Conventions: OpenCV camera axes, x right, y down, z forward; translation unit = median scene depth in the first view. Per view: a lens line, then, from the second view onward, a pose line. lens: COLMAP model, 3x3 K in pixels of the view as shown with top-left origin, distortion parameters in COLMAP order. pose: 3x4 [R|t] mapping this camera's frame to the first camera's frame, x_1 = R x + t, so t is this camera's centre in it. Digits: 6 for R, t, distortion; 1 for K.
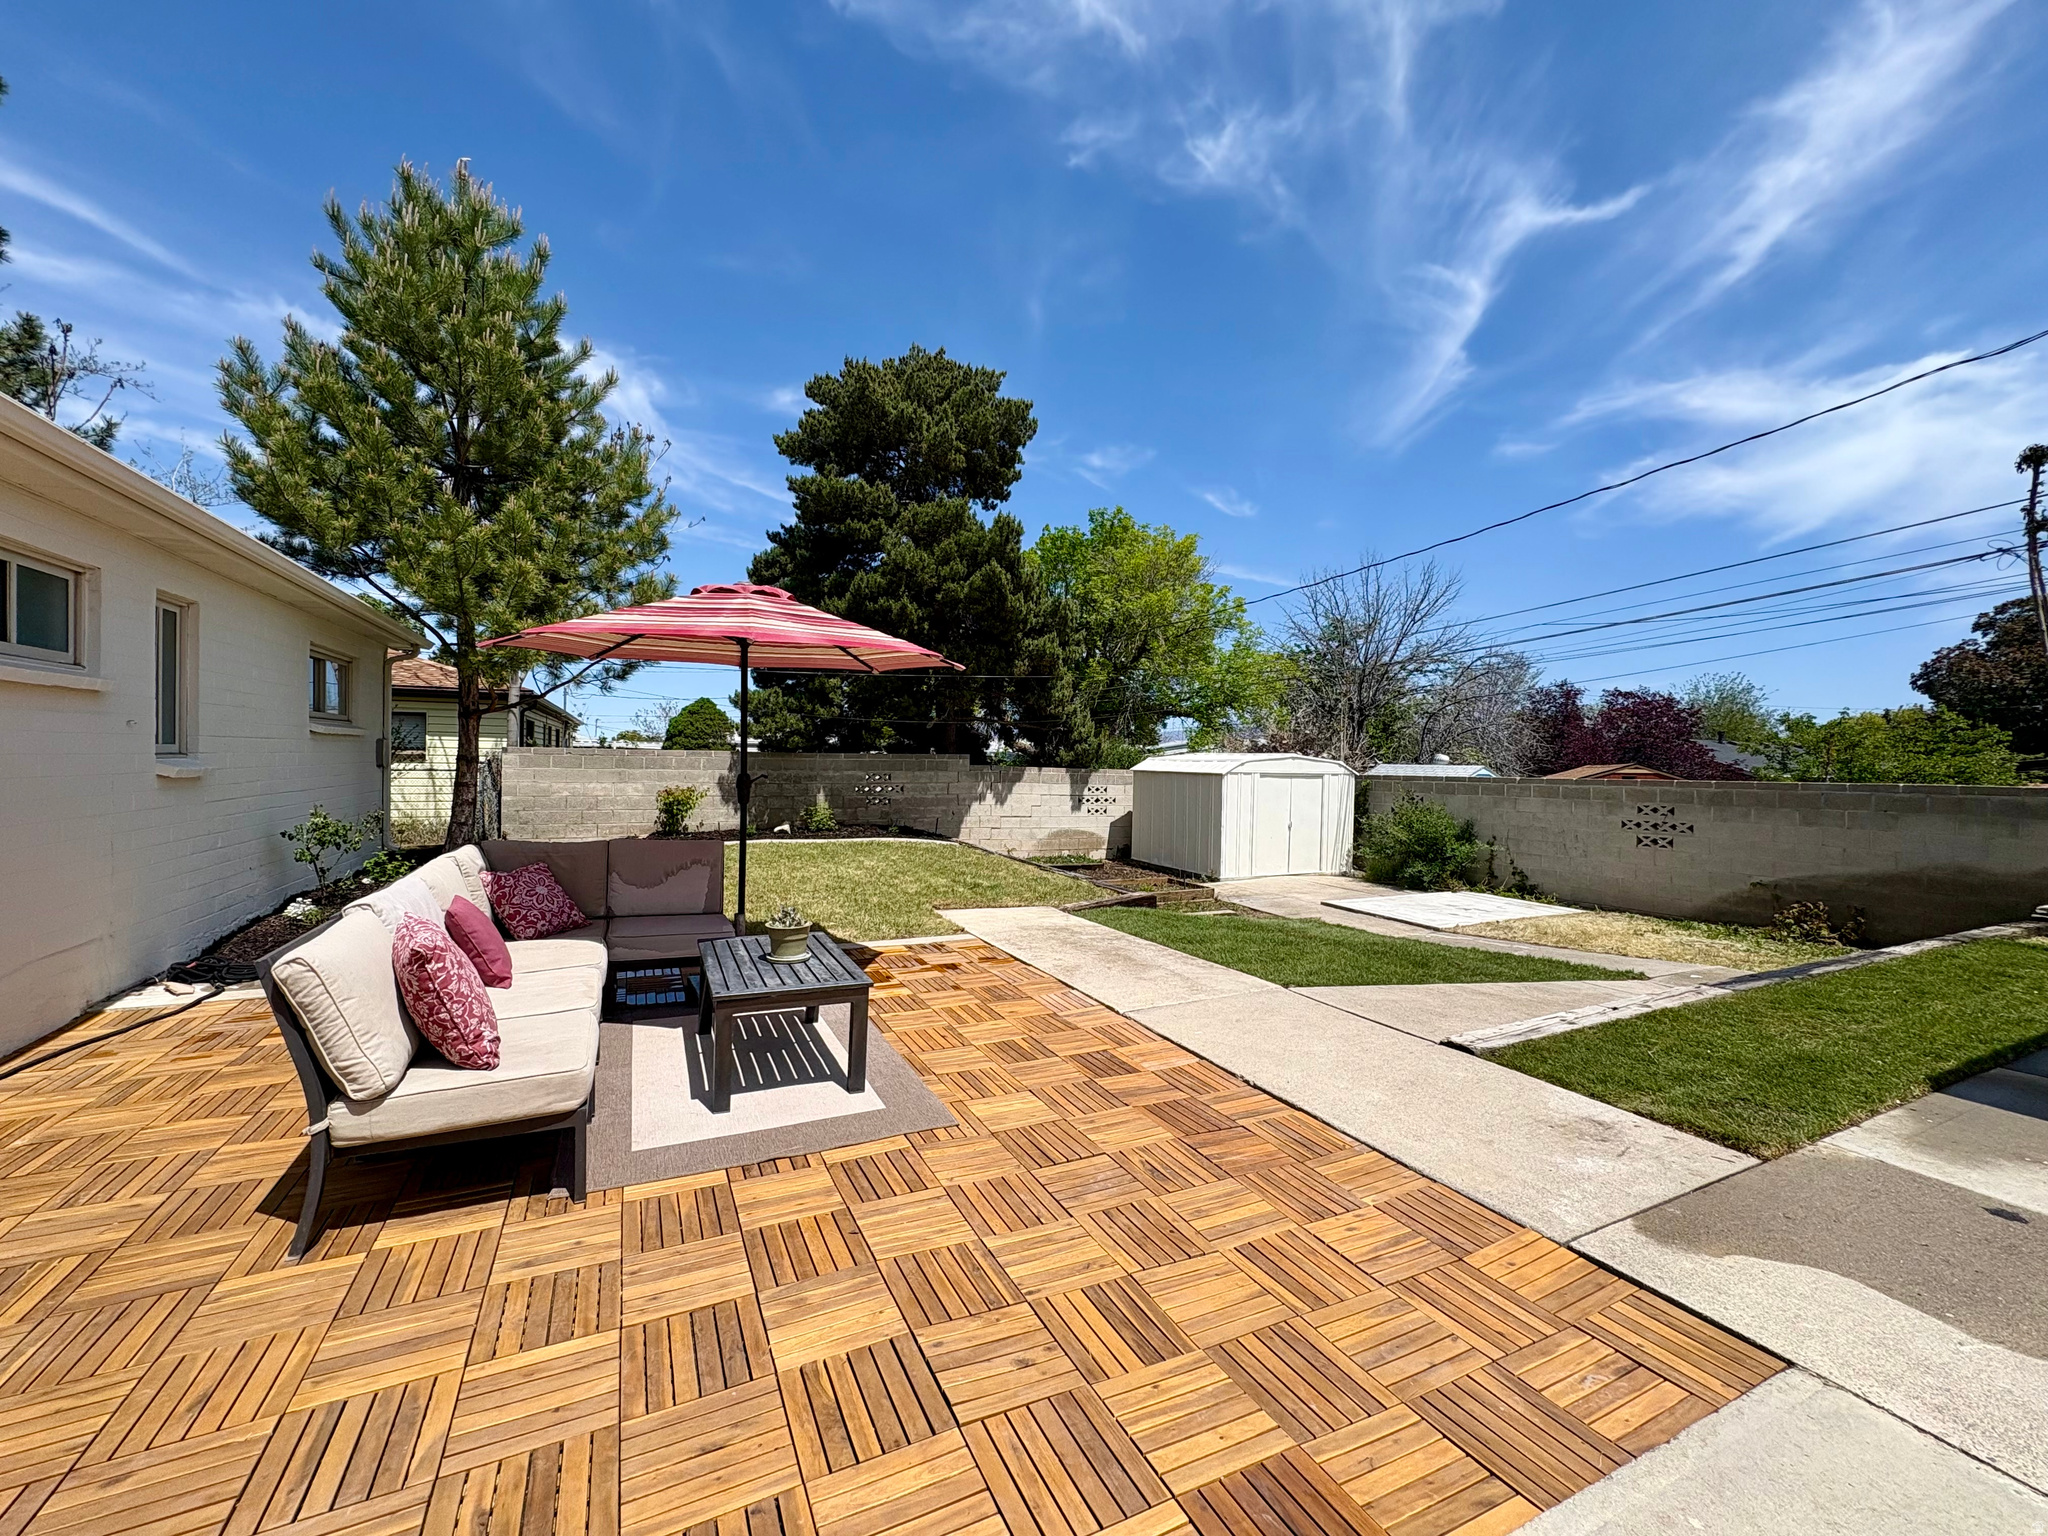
lens RADIAL K [[819.5, 0, 1026.5], [0, 819.5, 765.2], [0, 0, 1]] dist [-0.000493, 0.000324]
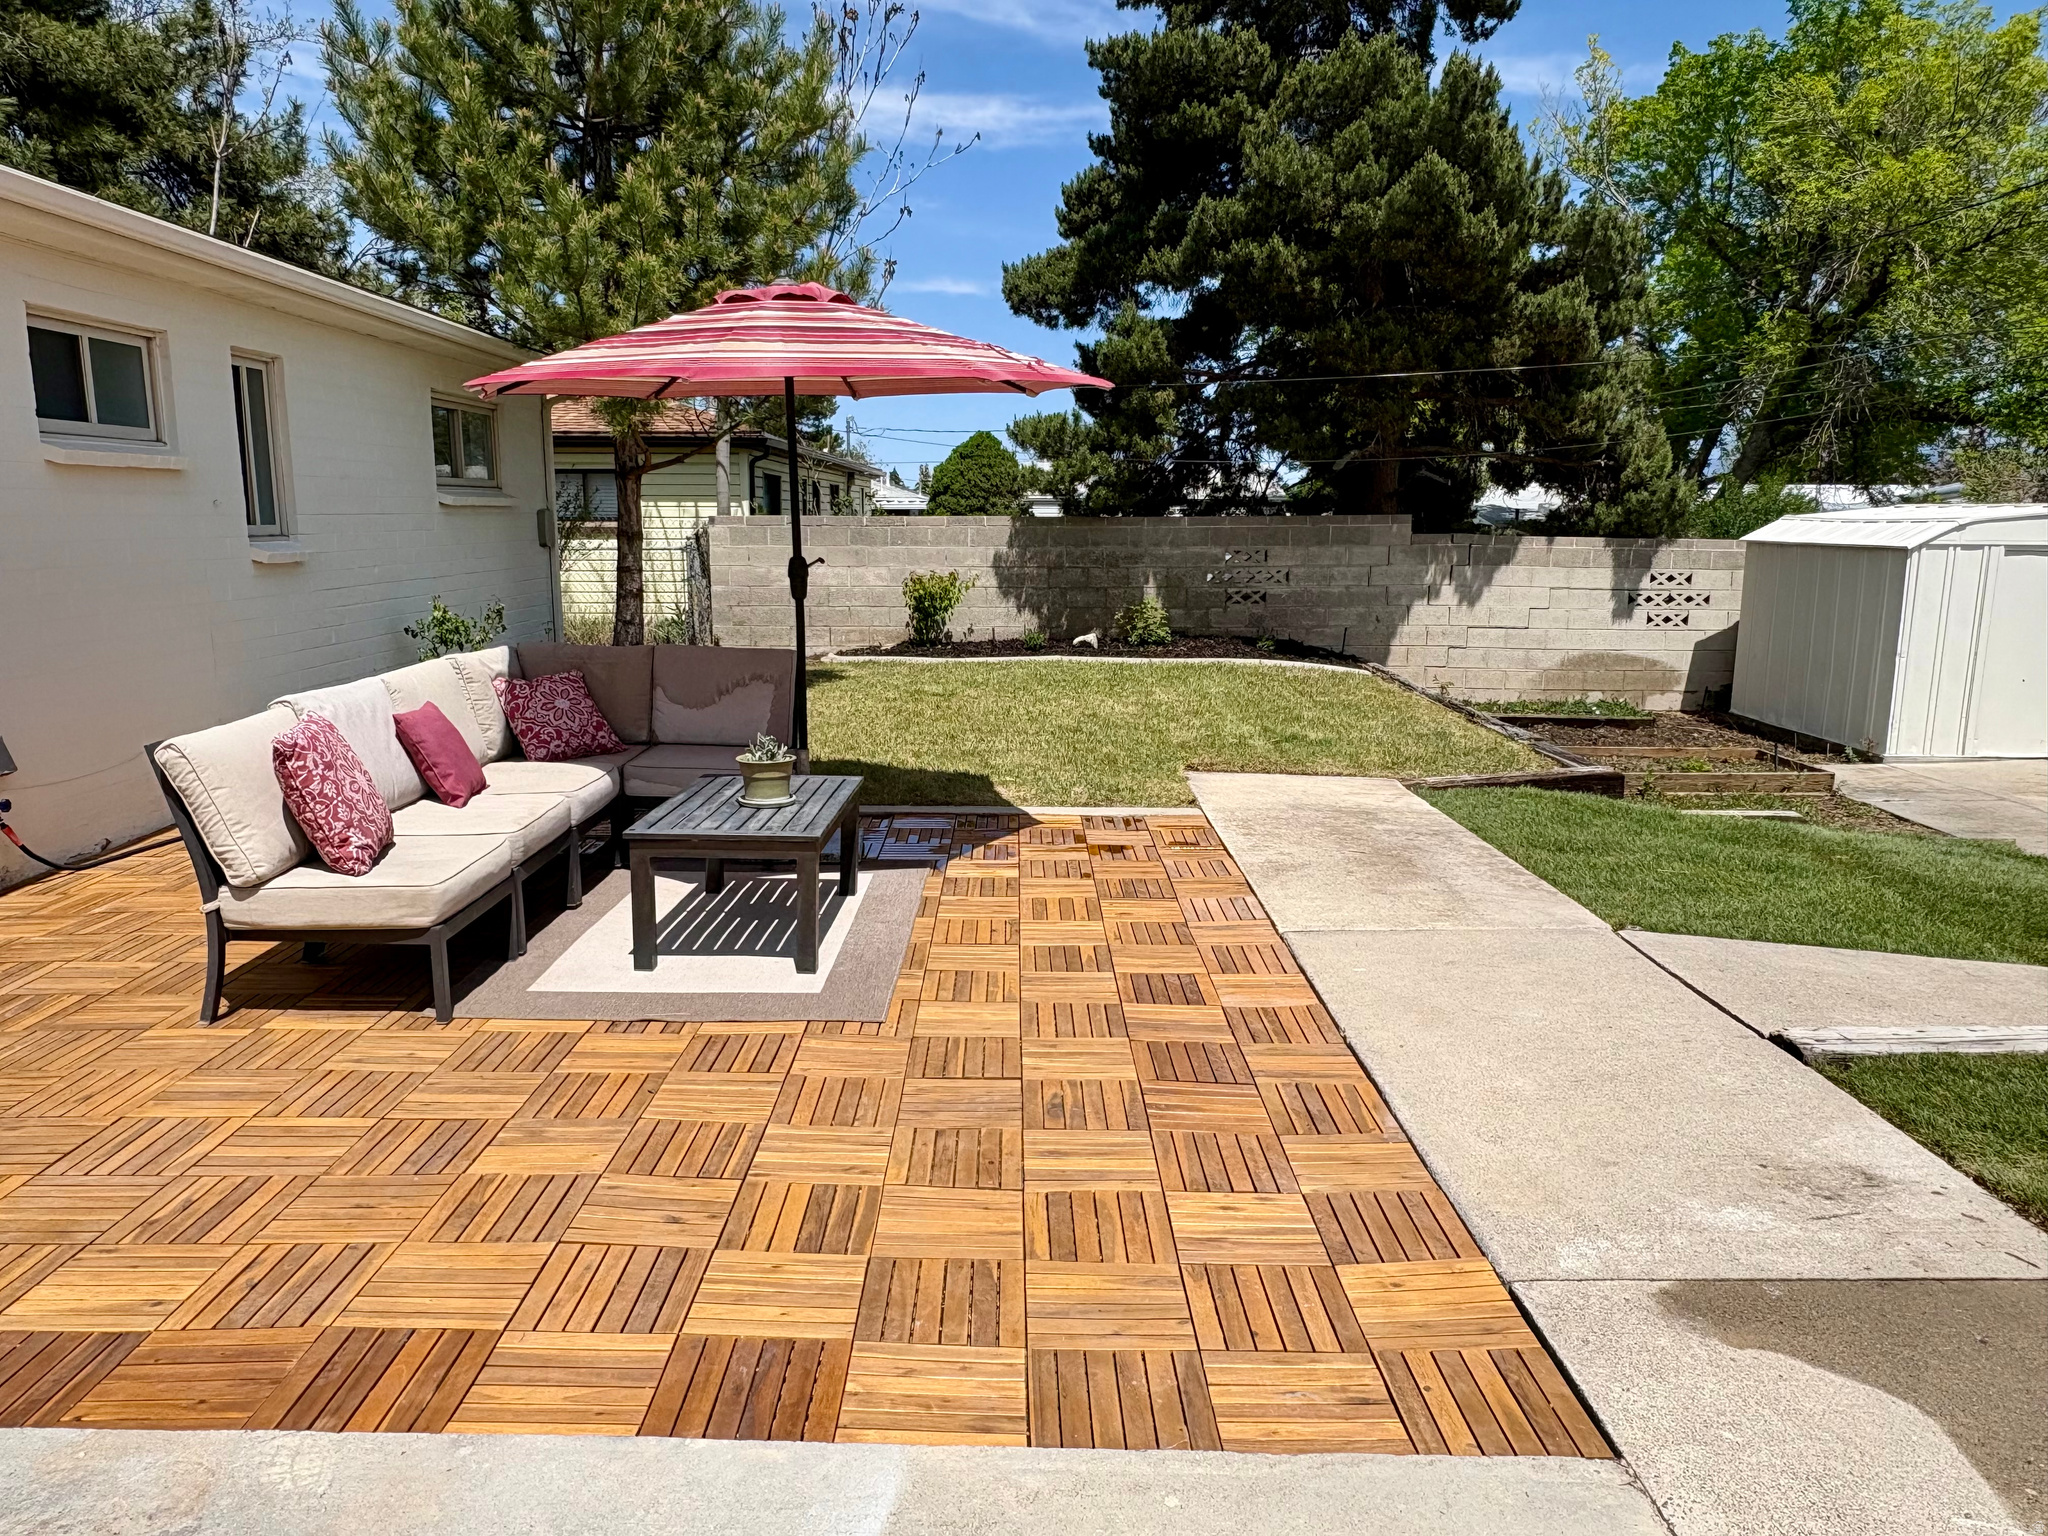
lens RADIAL K [[1440.7, 0, 1018.5], [0, 1440.7, 781.7], [0, 0, 1]] dist [-0.002915, 0.004748]
pose [[0.898865, 0.064534, -0.433448, 0.150921], [0.010432, 0.985666, 0.168385, -0.002297], [0.438101, -0.155877, 0.885308, -0.026152]]
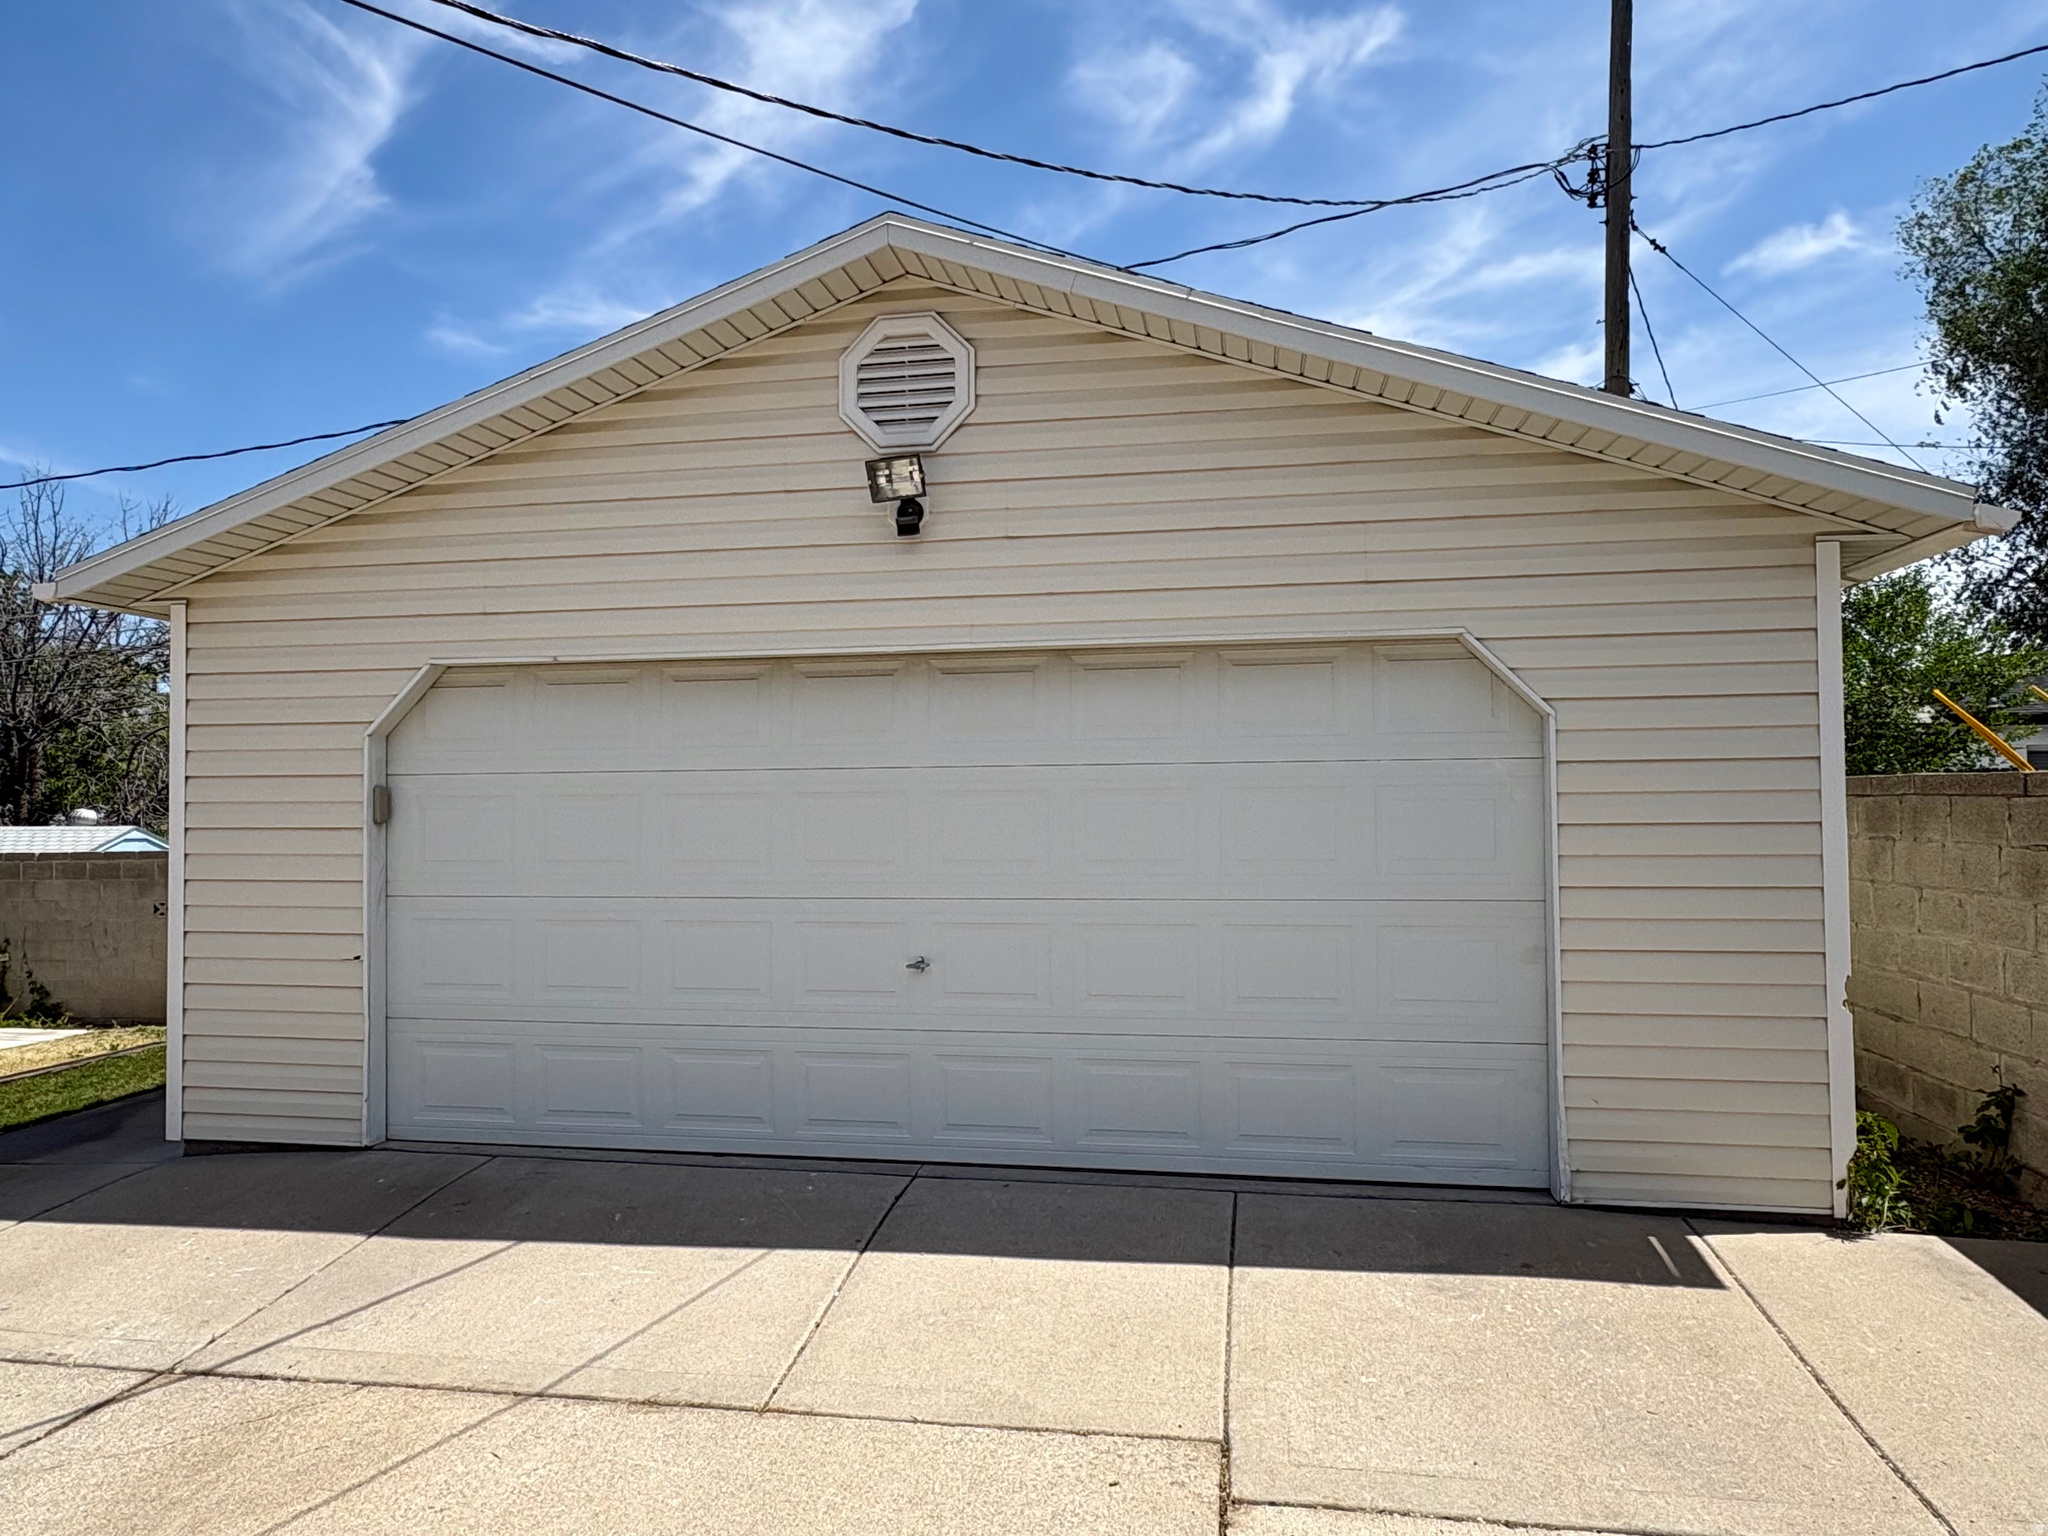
lens RADIAL K [[1297.9, 0, 1049.2], [0, 1297.9, 783.6], [0, 0, 1]] dist [0.008827, 0.002252]
pose [[0.598165, -0.010732, 0.801301, 0.222128], [0.023157, 0.999724, -0.003897, -0.018398], [-0.801038, 0.020887, 0.598248, -0.350110]]
